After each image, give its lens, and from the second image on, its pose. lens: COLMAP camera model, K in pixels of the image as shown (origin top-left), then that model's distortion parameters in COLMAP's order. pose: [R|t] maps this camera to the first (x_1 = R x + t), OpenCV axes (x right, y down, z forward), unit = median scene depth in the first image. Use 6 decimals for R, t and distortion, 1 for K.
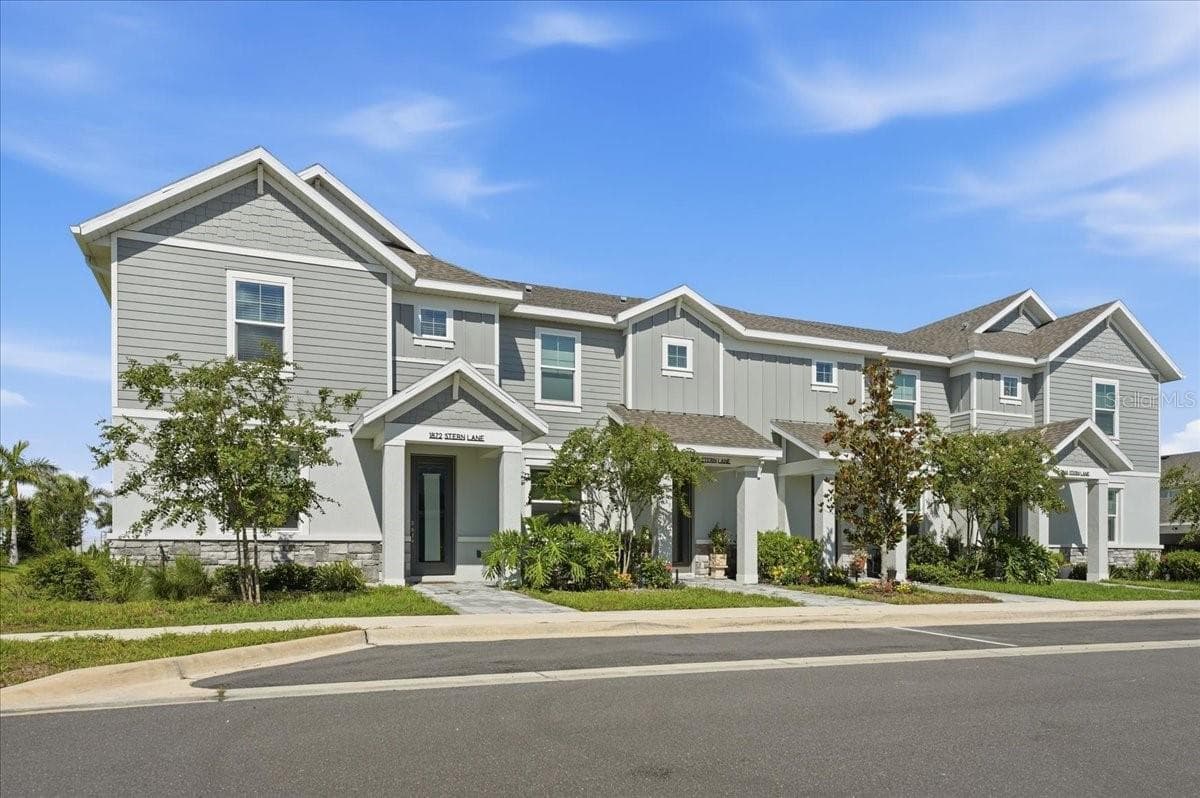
lens RADIAL K [[825.2, 0, 597.5], [0, 825.2, 565.0], [0, 0, 1]] dist [-0.000325, 0.002384]
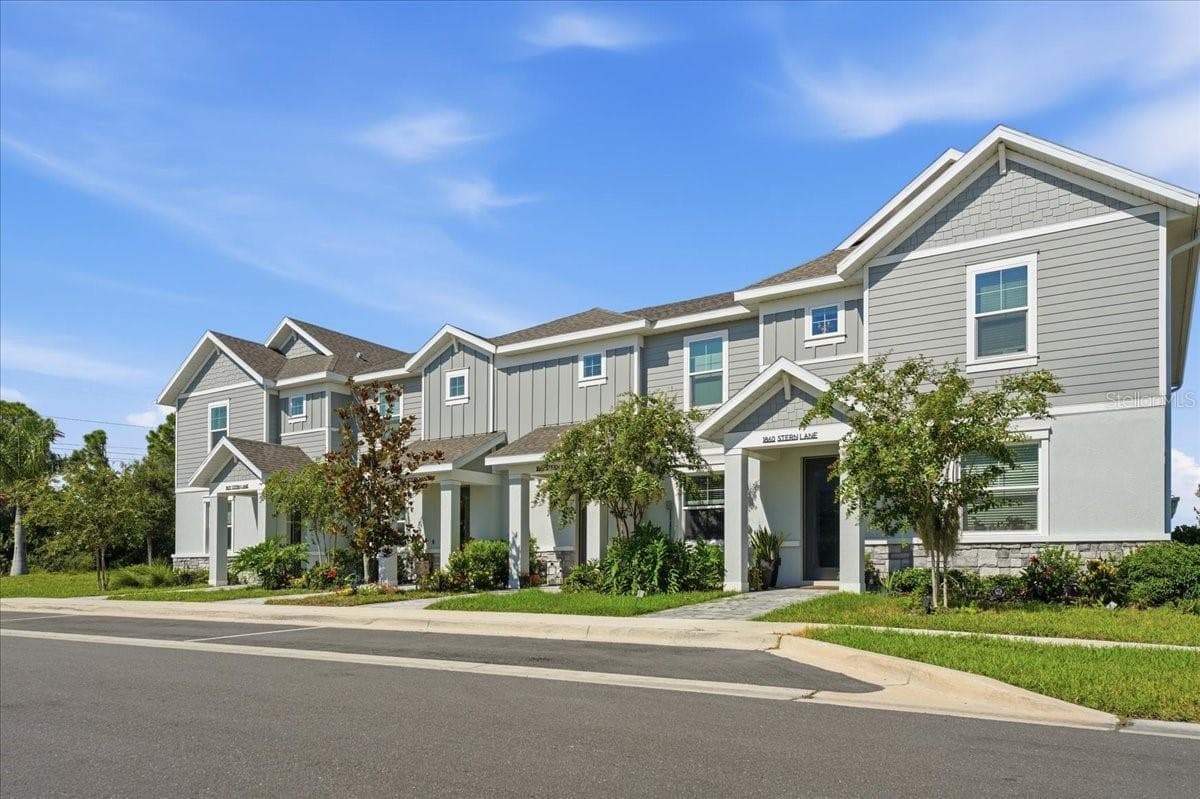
lens RADIAL K [[869.4, 0, 598.1], [0, 869.4, 554.2], [0, 0, 1]] dist [0.022894, -0.004745]
pose [[0.563297, -0.015297, -0.826113, 1.027473], [0.000862, 0.999839, -0.017926, -0.001181], [0.826254, 0.009386, 0.563220, 0.423843]]
